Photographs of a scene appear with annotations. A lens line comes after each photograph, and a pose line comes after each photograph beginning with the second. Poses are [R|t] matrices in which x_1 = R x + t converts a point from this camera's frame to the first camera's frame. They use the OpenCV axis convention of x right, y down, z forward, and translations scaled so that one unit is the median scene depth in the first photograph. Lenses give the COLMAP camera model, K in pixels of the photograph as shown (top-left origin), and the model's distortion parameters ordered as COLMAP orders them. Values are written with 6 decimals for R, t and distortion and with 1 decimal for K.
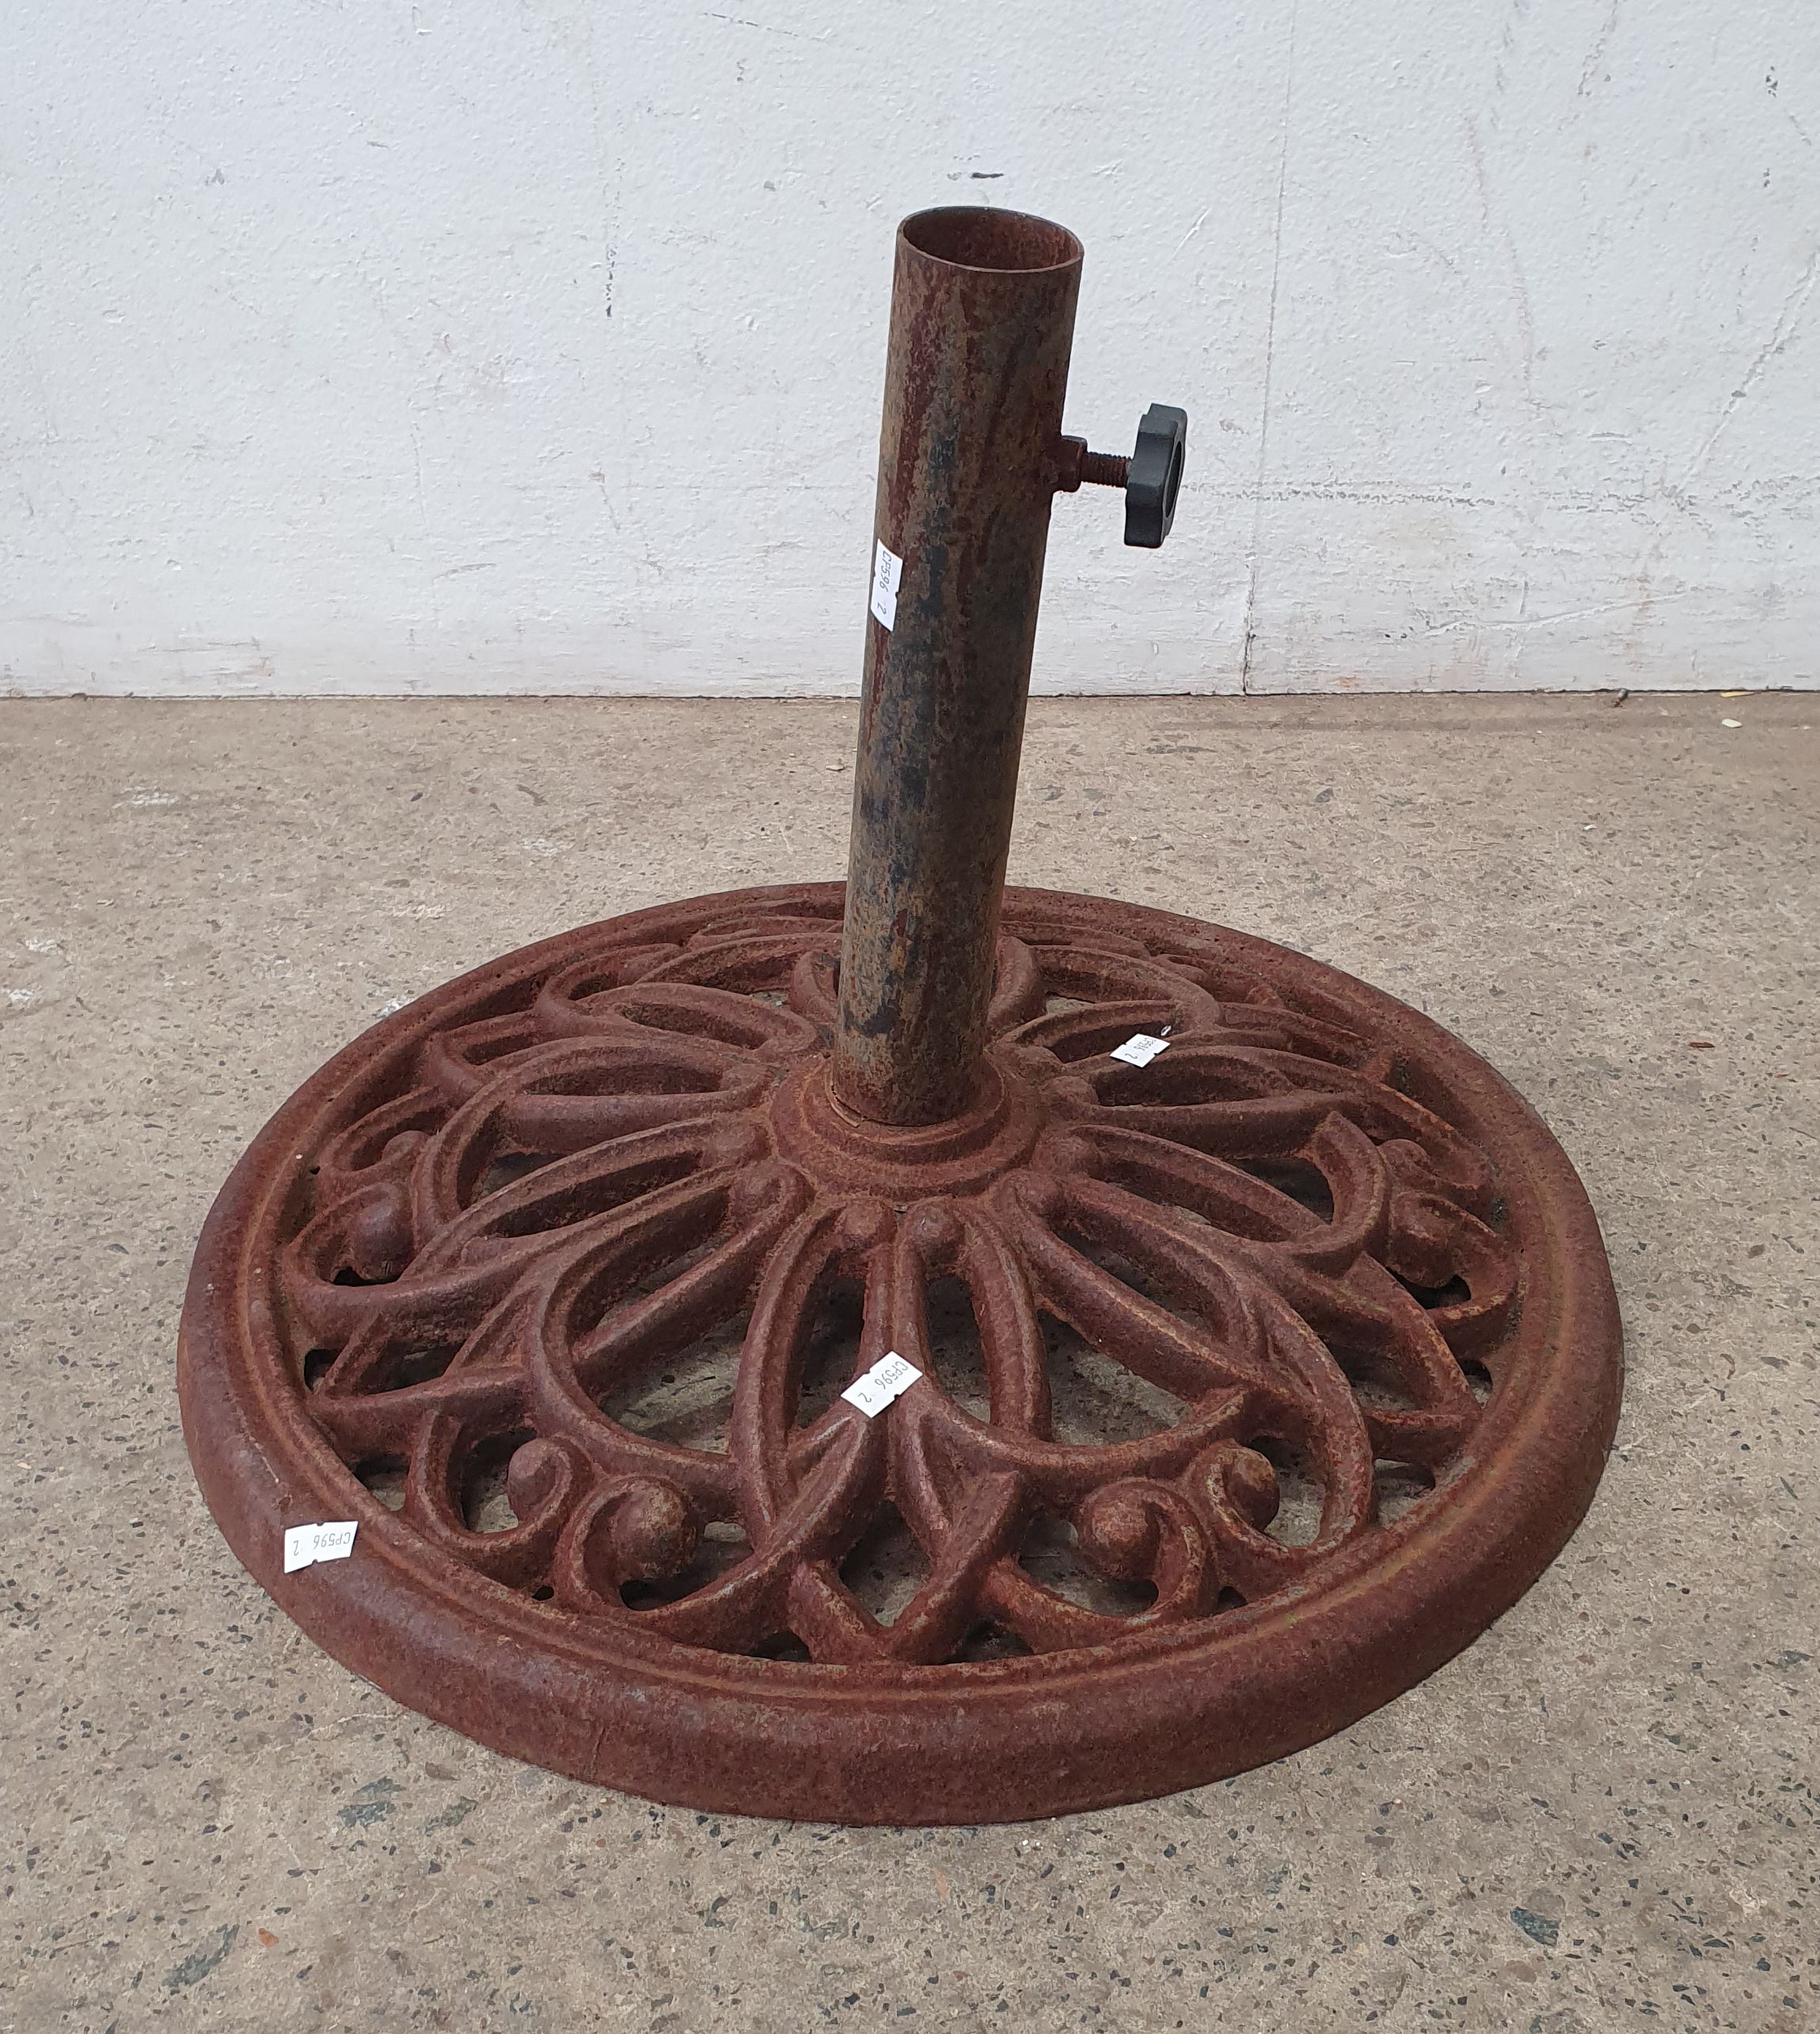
lens RADIAL K [[2459.0, 0, 991.4], [0, 2459.0, 1210.4], [0, 0, 1]] dist [0.007731, 0.000000]
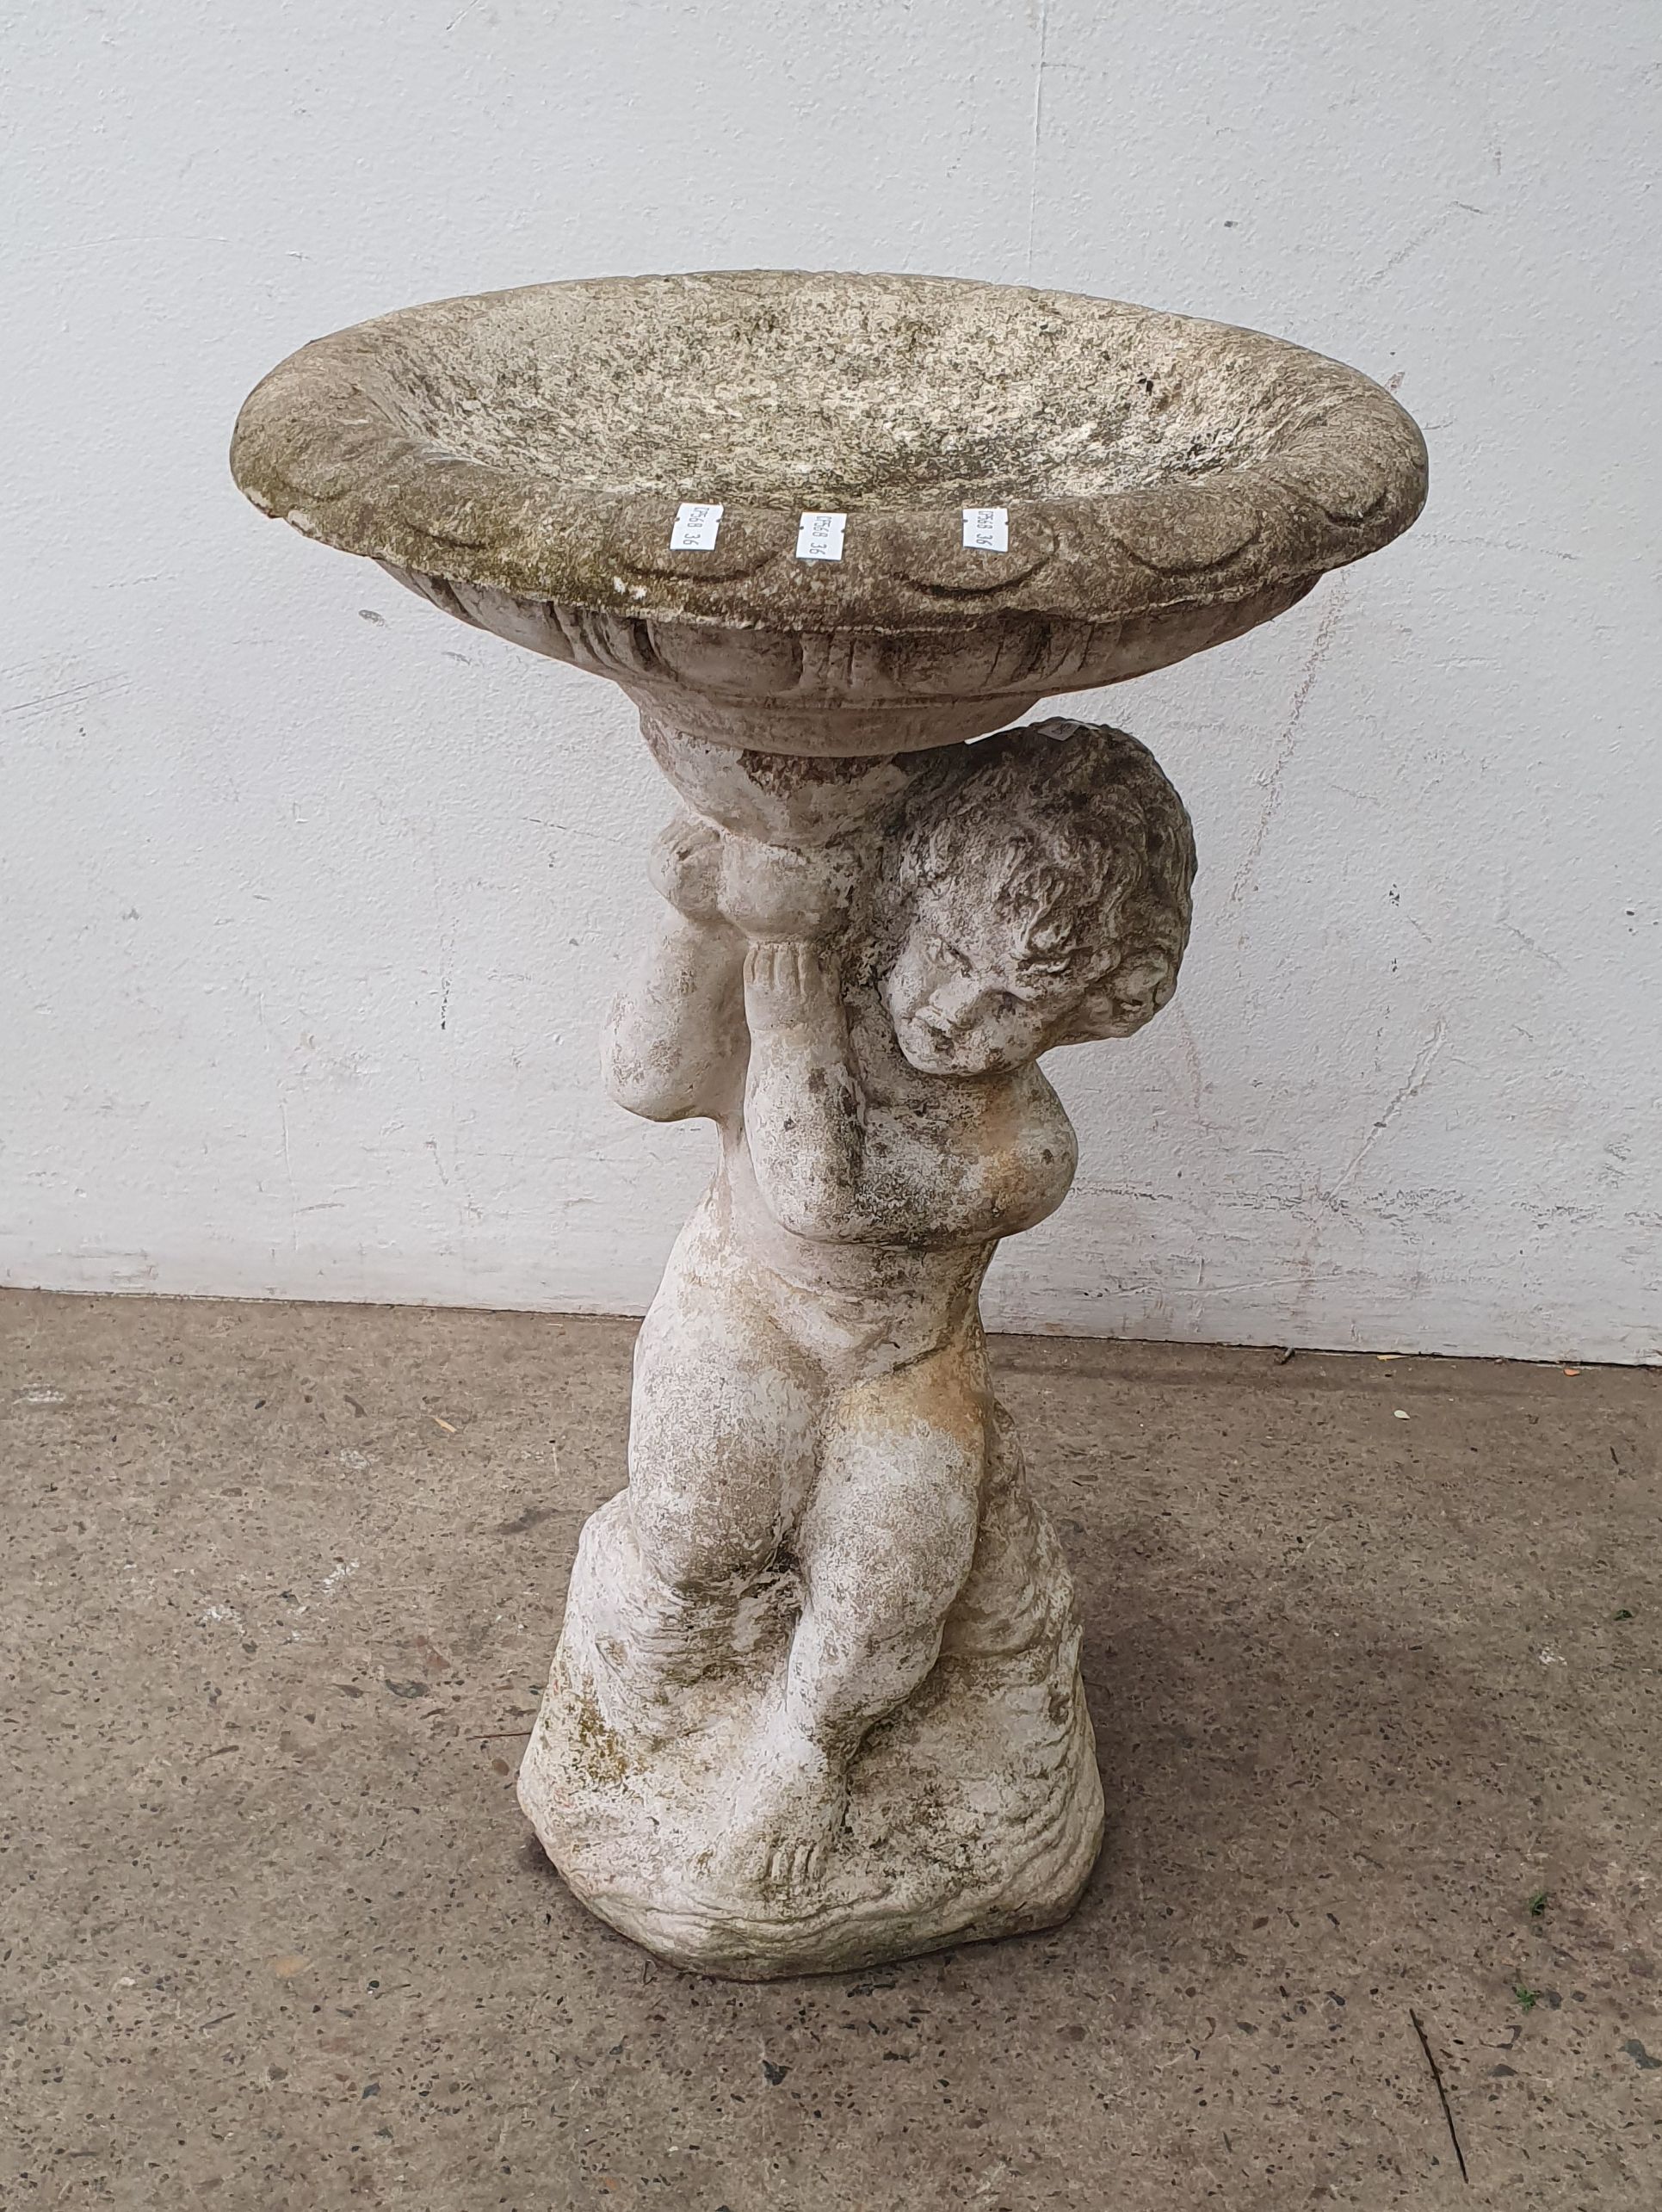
lens RADIAL K [[2669.8, 0, 803.5], [0, 2669.8, 1224.7], [0, 0, 1]] dist [0.011823, 0.000000]
pose [[0.996353, 0.051571, -0.067984, 0.131262], [-0.058102, 0.993500, -0.097883, -0.159198], [0.062494, 0.101476, 0.992873, -0.329794]]
